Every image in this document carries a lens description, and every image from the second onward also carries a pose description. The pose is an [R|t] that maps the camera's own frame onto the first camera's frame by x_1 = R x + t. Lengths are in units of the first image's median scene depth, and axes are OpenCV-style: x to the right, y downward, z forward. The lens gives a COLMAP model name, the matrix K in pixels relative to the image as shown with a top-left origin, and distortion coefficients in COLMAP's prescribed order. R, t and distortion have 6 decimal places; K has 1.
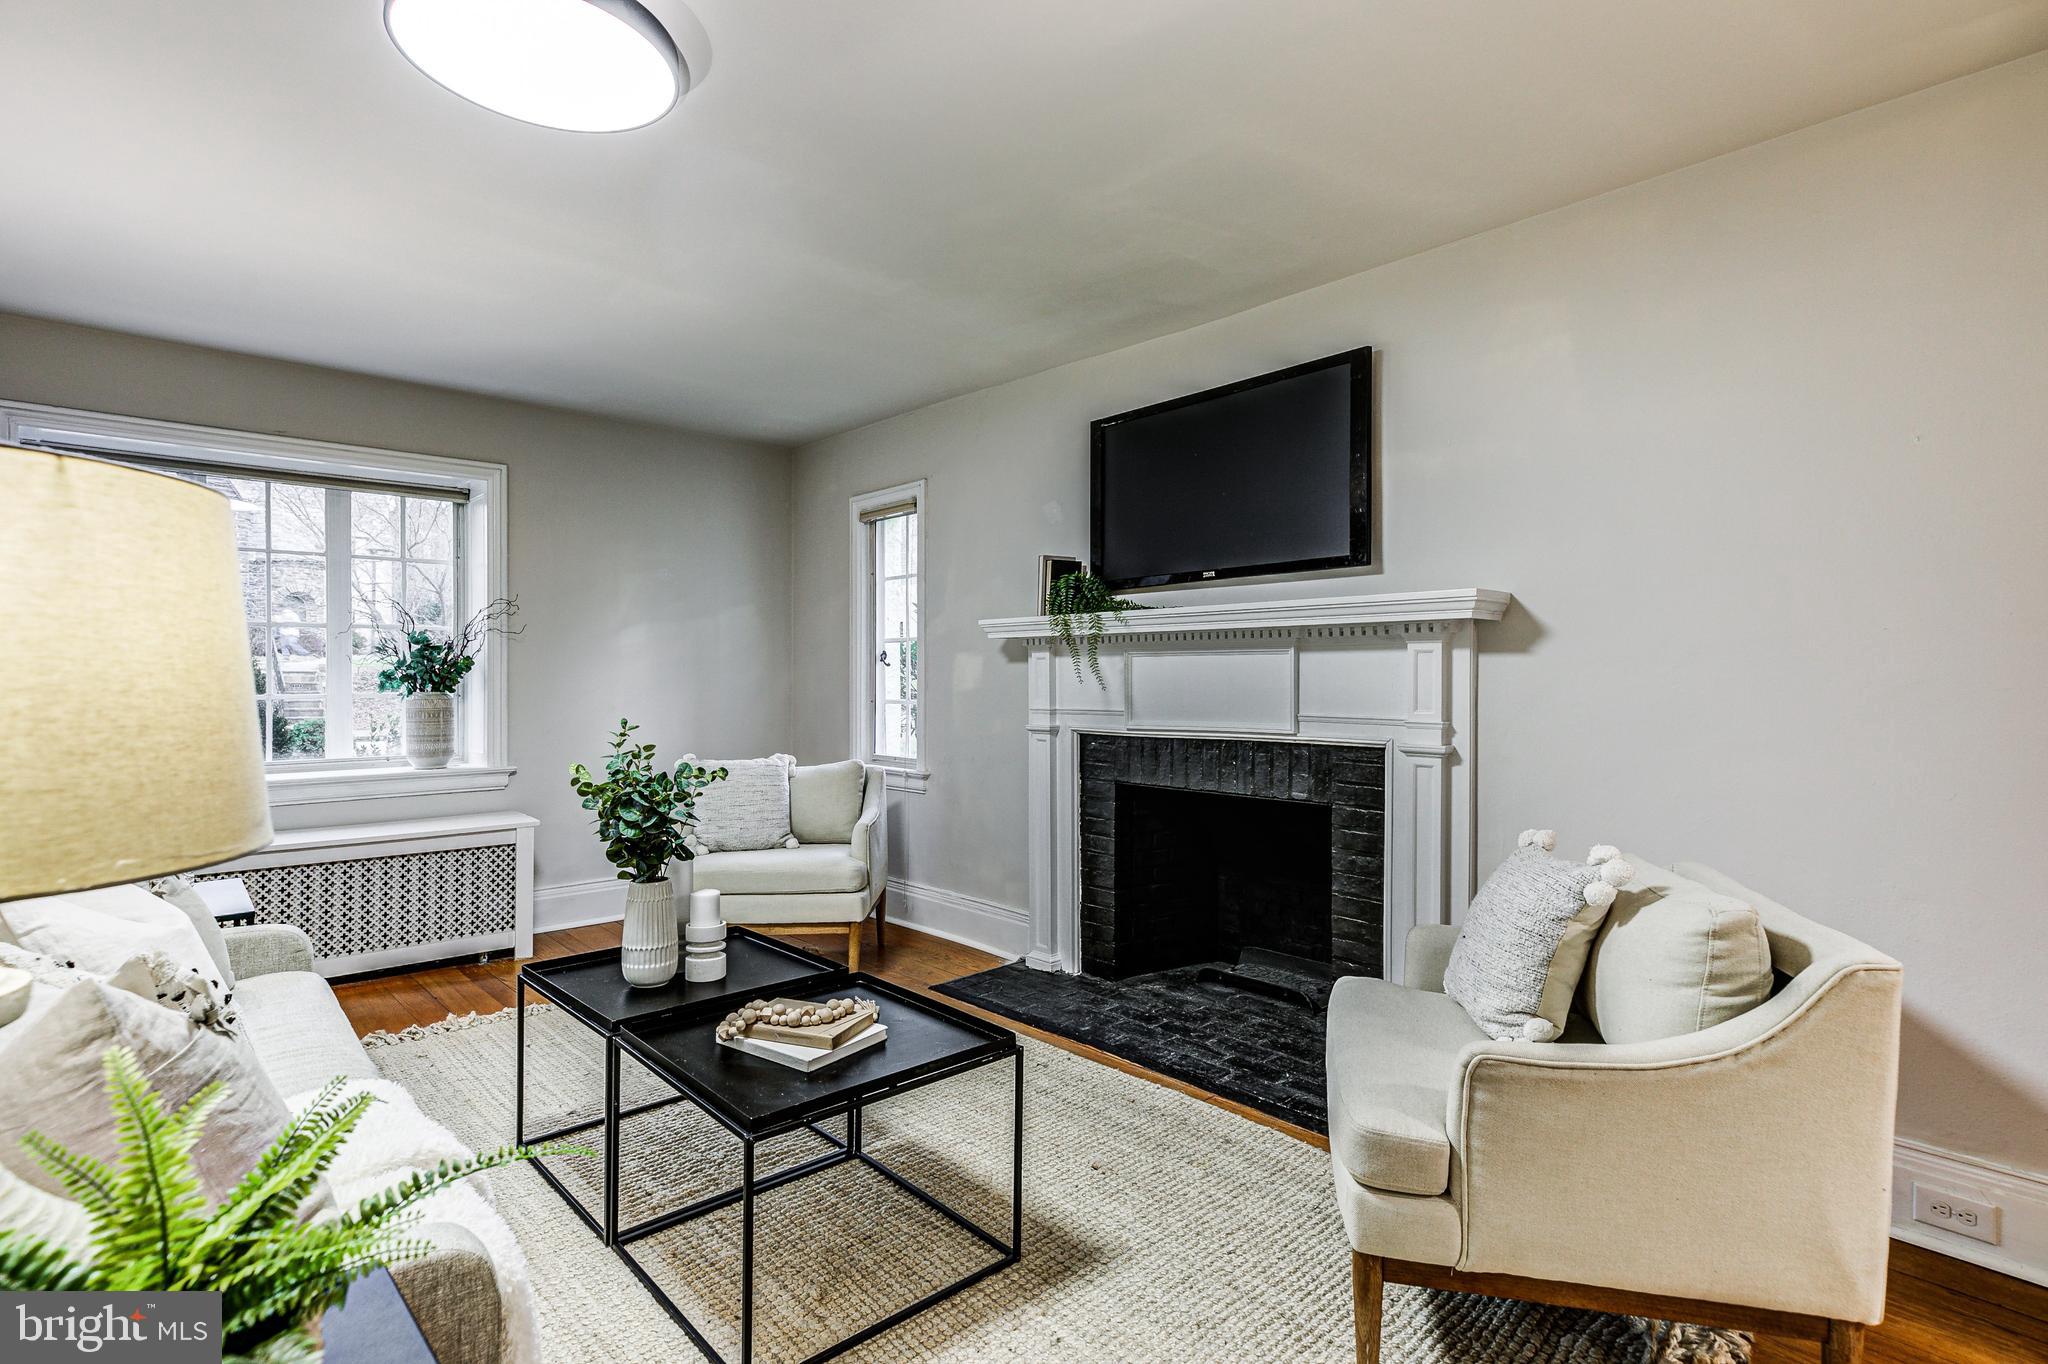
lens RADIAL K [[993.8, 0, 1024.0], [0, 993.8, 682.0], [0, 0, 1]] dist [0.002932, 0.000228]
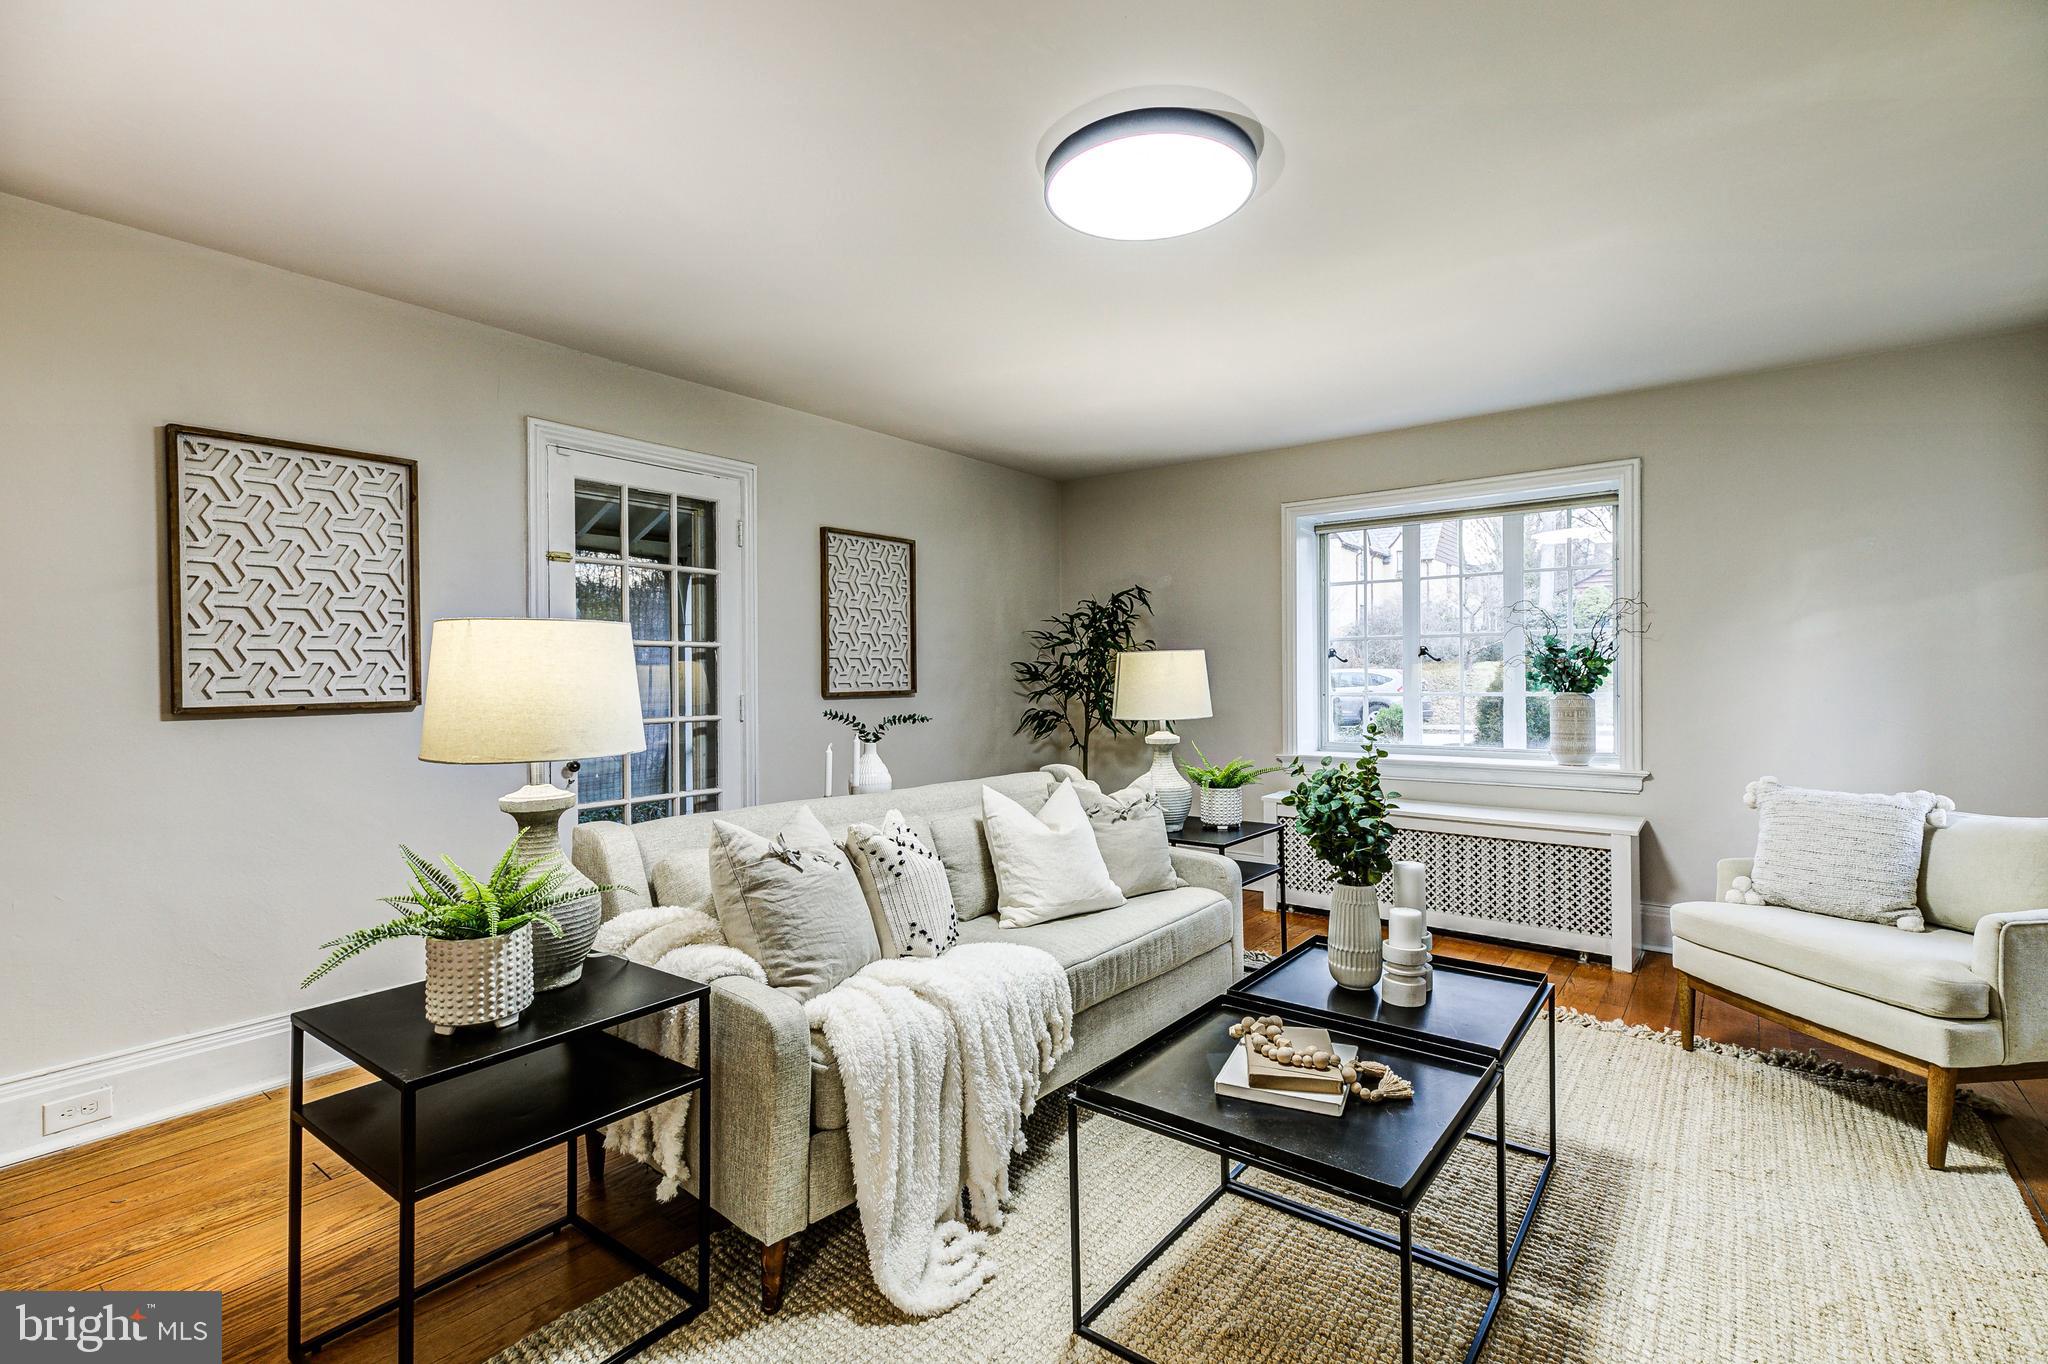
lens RADIAL K [[923.2, 0, 1035.9], [0, 923.2, 679.5], [0, 0, 1]] dist [0.001984, 0.000285]
pose [[0.190988, 0.005420, -0.981577, 0.265430], [-0.002961, 0.999983, 0.004946, -0.006622], [0.981588, 0.001962, 0.191000, 0.274118]]
